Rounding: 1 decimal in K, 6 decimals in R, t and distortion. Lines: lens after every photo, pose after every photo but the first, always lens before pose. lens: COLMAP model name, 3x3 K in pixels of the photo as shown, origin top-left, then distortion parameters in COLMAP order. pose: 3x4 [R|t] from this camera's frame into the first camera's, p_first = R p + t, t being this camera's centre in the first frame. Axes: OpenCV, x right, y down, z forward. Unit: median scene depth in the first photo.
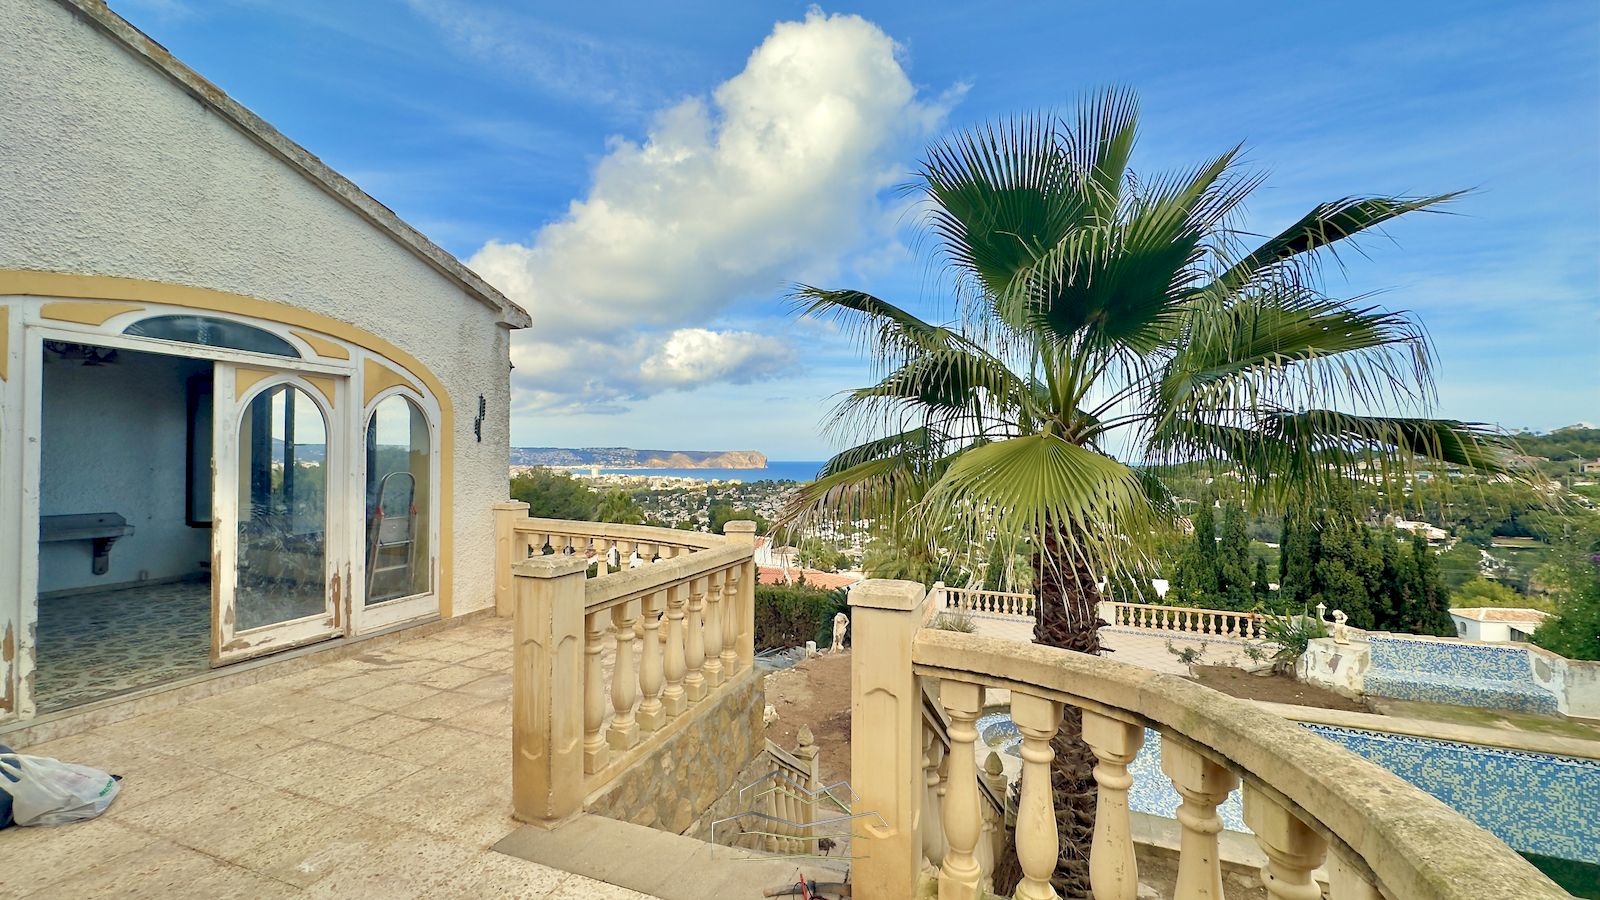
lens RADIAL K [[636.0, 0, 798.2], [0, 636.0, 443.1], [0, 0, 1]] dist [0.000325, 0.000334]
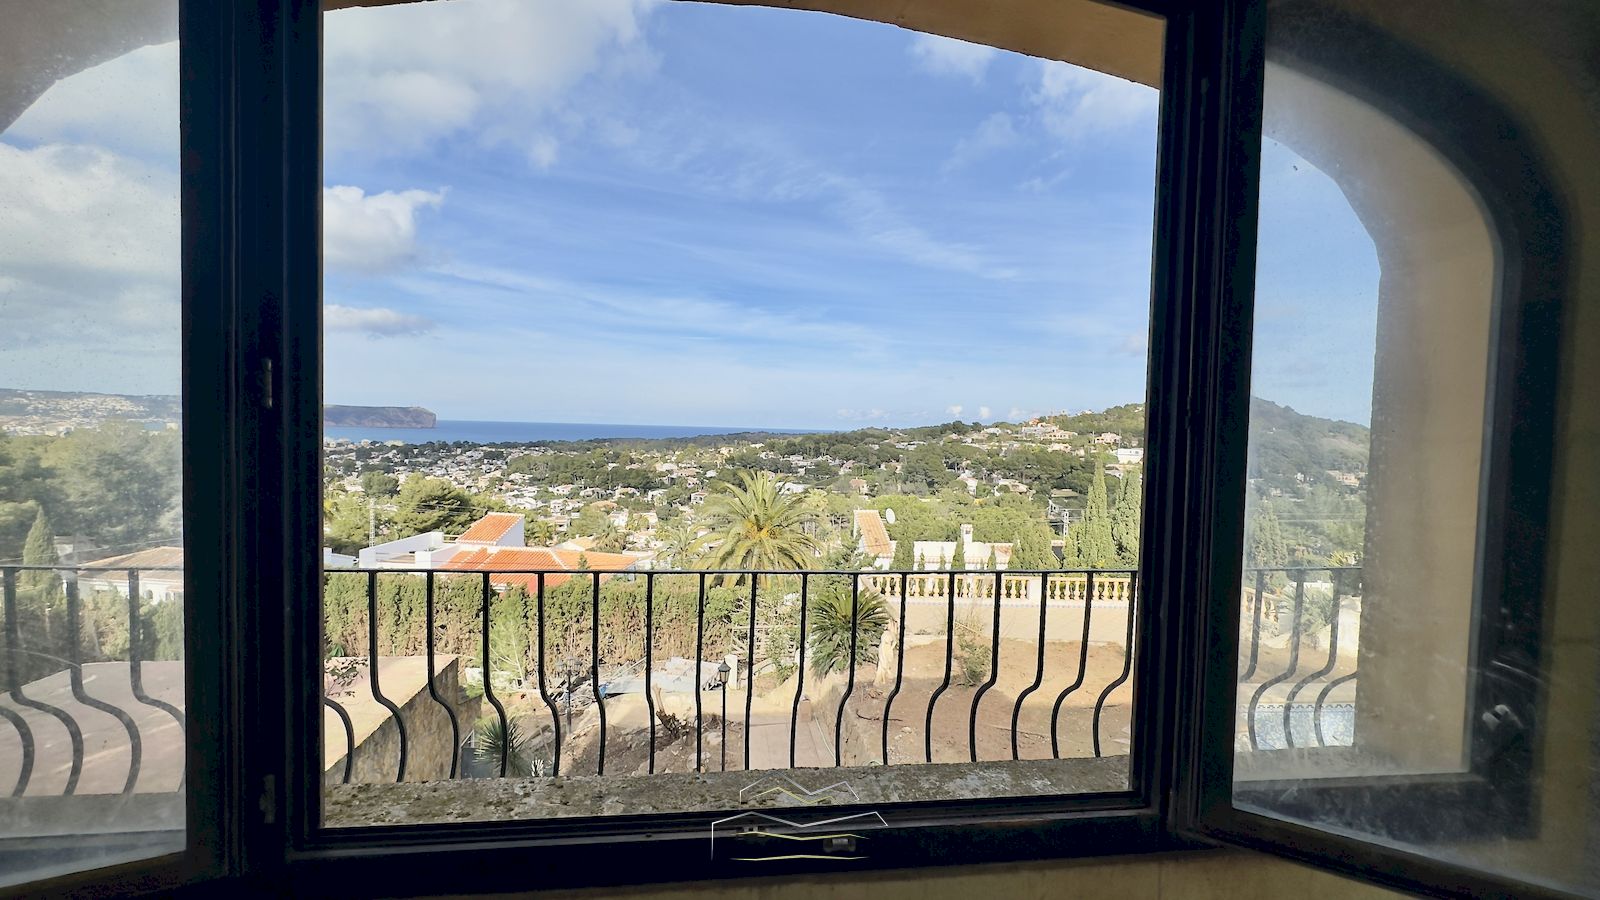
lens RADIAL K [[636.0, 0, 797.4], [0, 636.0, 462.9], [0, 0, 1]] dist [0.000325, 0.000334]
pose [[0.893003, -0.002686, 0.450042, -0.688342], [-0.037047, 0.996150, 0.079455, 0.018171], [-0.448523, -0.087627, 0.889465, 0.738576]]
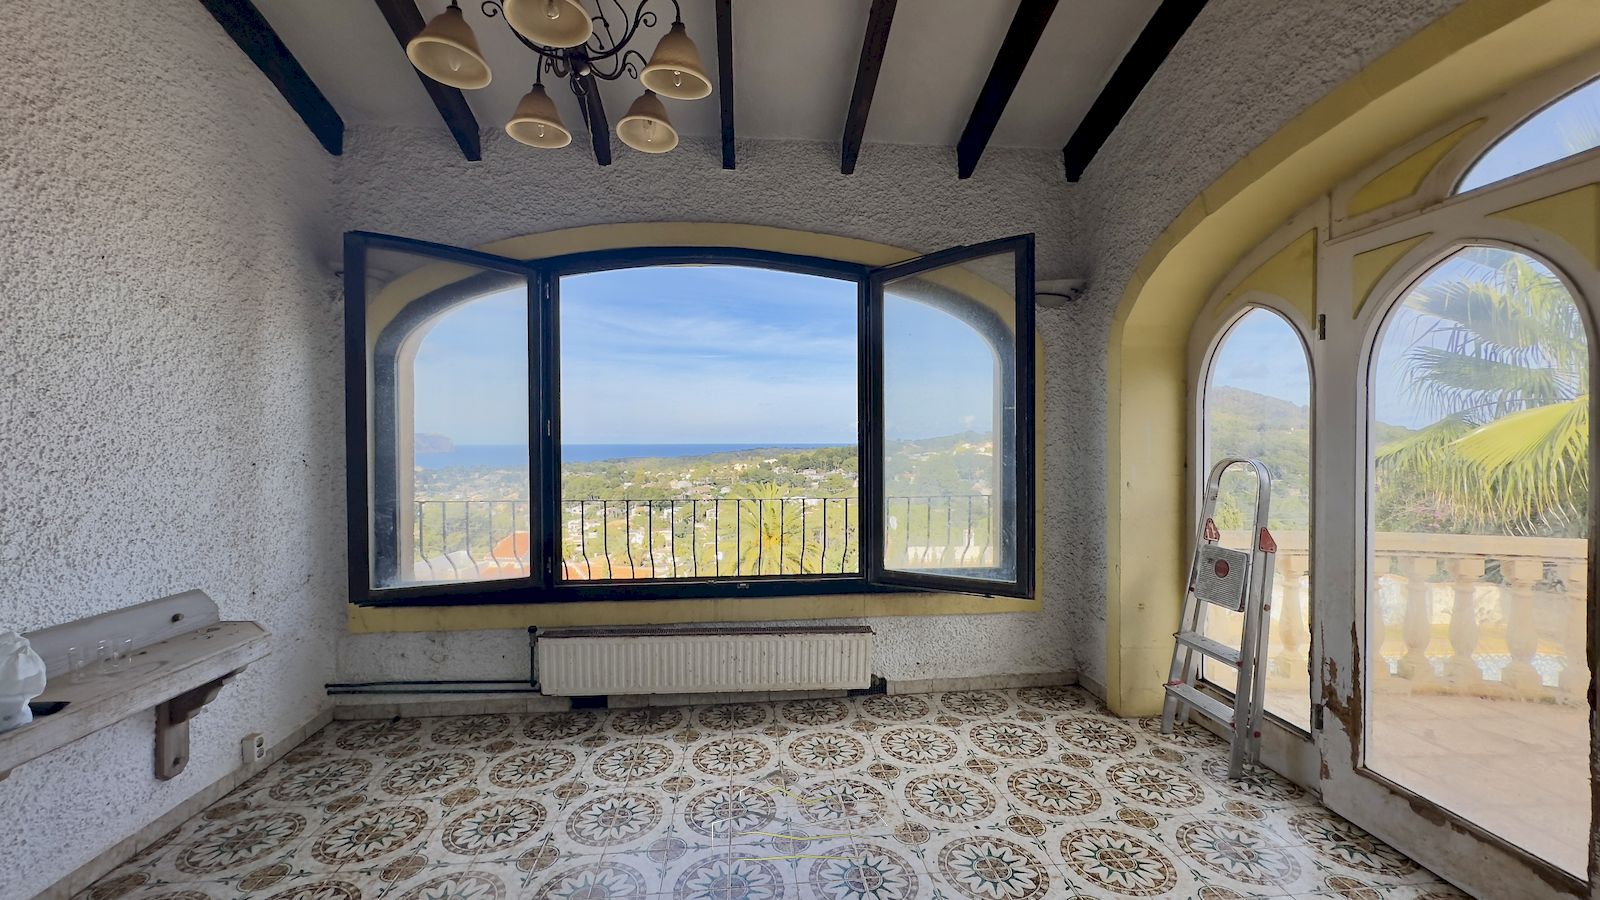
lens RADIAL K [[636.0, 0, 797.8], [0, 636.0, 452.9], [0, 0, 1]] dist [0.000325, 0.000334]
pose [[0.902132, -0.011910, 0.431296, -0.763510], [-0.006777, 0.999104, 0.041765, 0.014056], [-0.431407, -0.040601, 0.901243, 0.452752]]
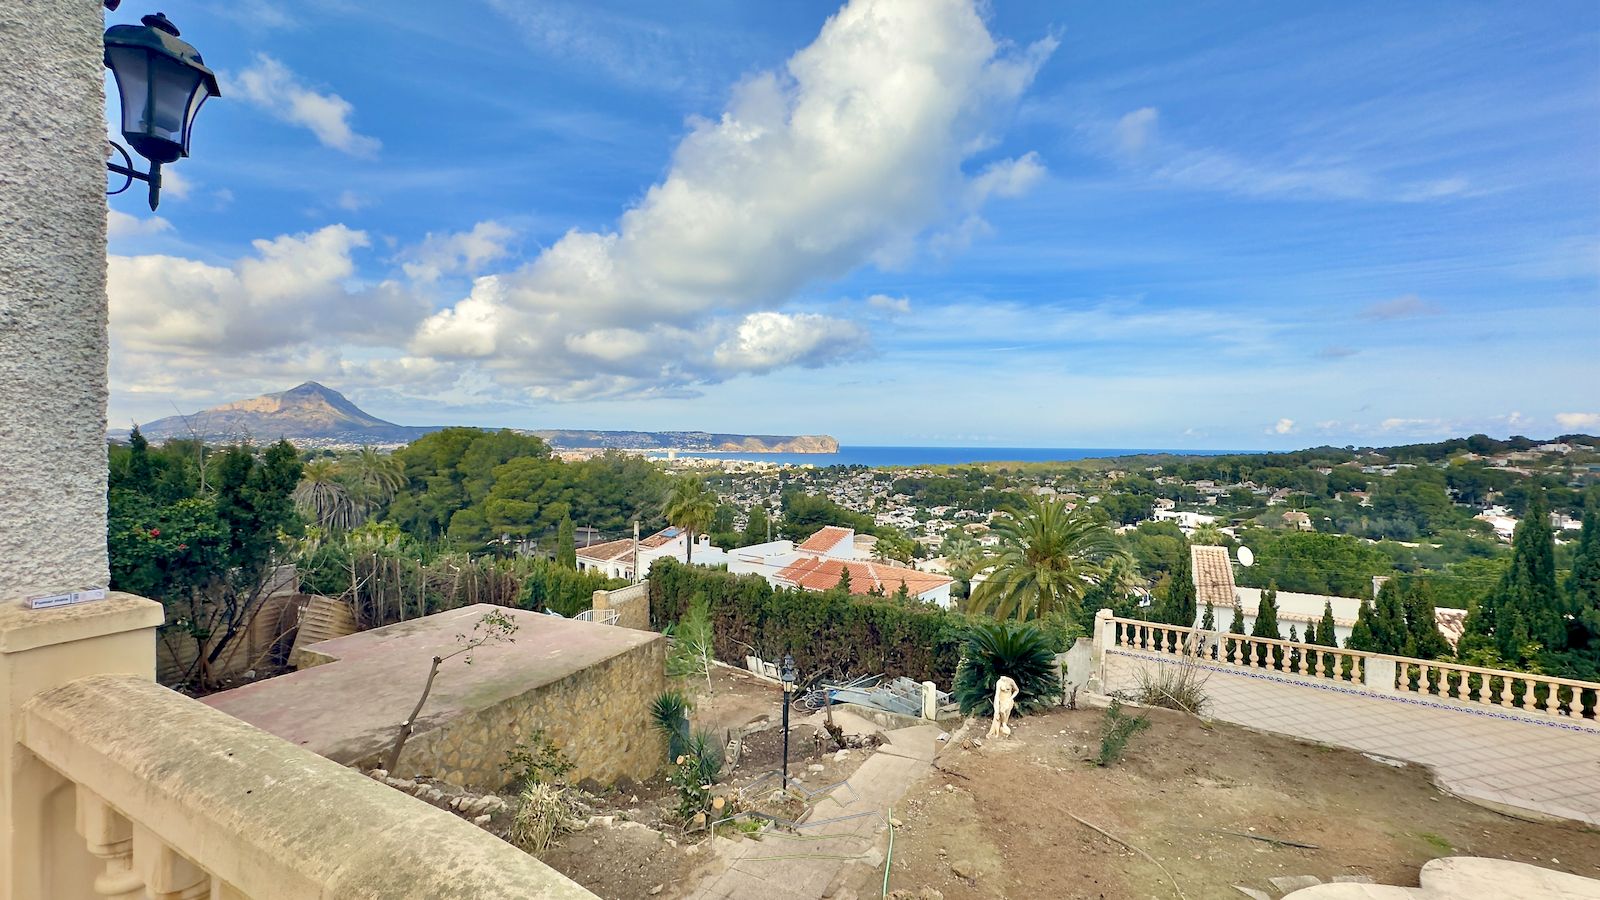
lens RADIAL K [[636.0, 0, 798.7], [0, 636.0, 448.8], [0, 0, 1]] dist [0.000325, 0.000334]
pose [[0.993687, 0.008637, -0.111853, -0.138265], [-0.004924, 0.999429, 0.033424, 0.024682], [0.112078, -0.032663, 0.993162, 0.635635]]
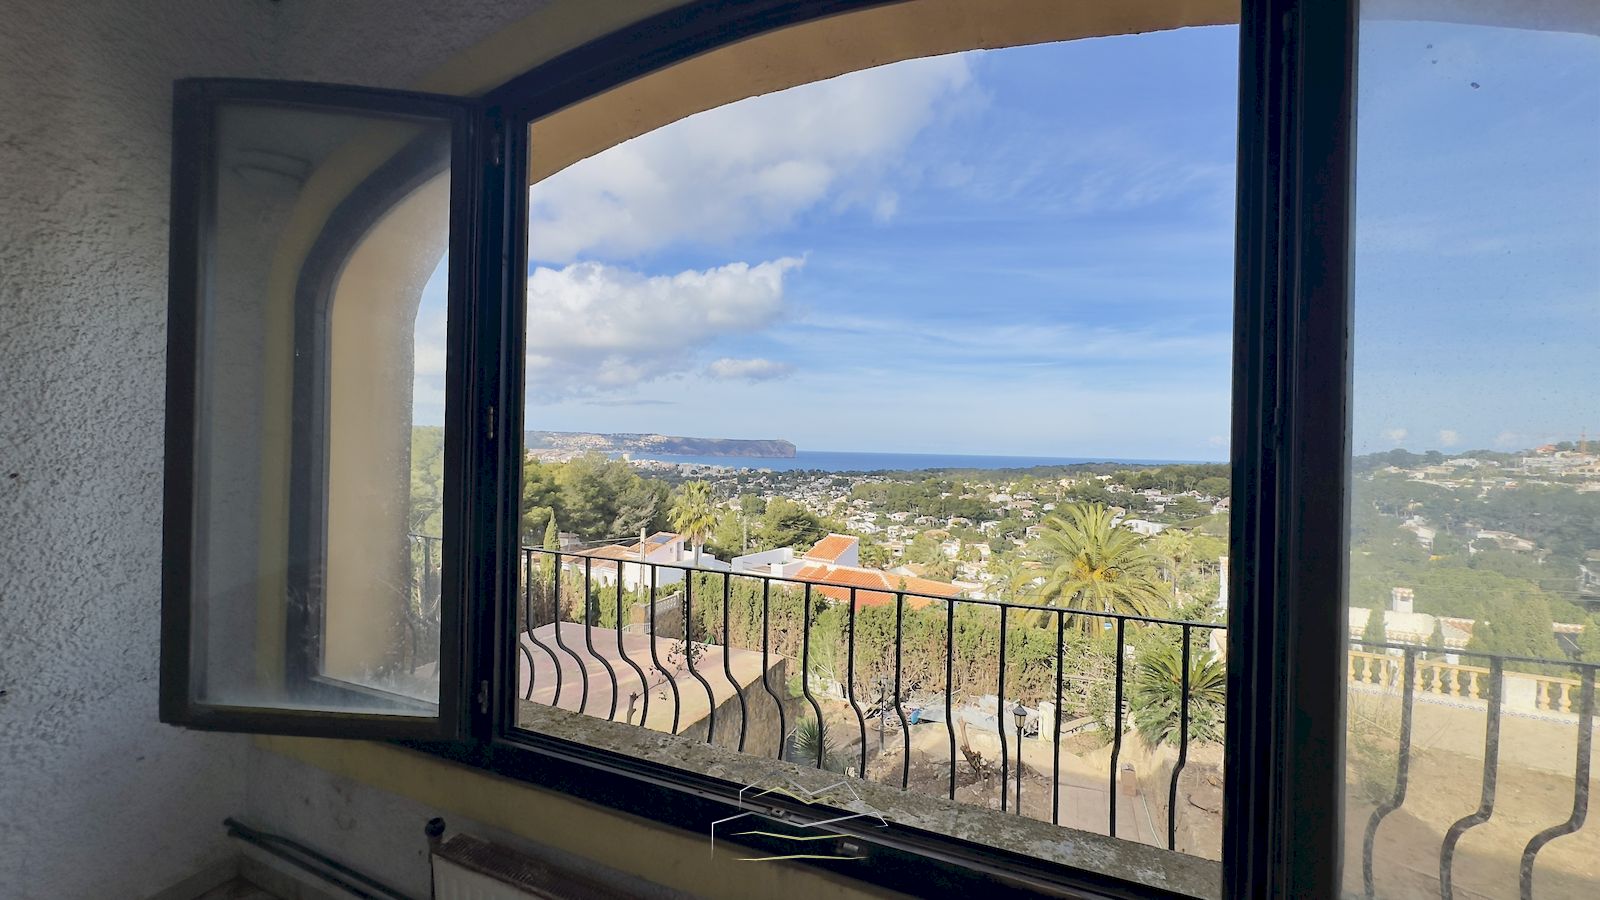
lens RADIAL K [[636.0, 0, 800.3], [0, 636.0, 459.7], [0, 0, 1]] dist [0.000325, 0.000334]
pose [[0.998810, 0.023354, -0.042813, -0.614383], [-0.021534, 0.998865, 0.042494, 0.017161], [0.043757, -0.041521, 0.998179, 0.704224]]
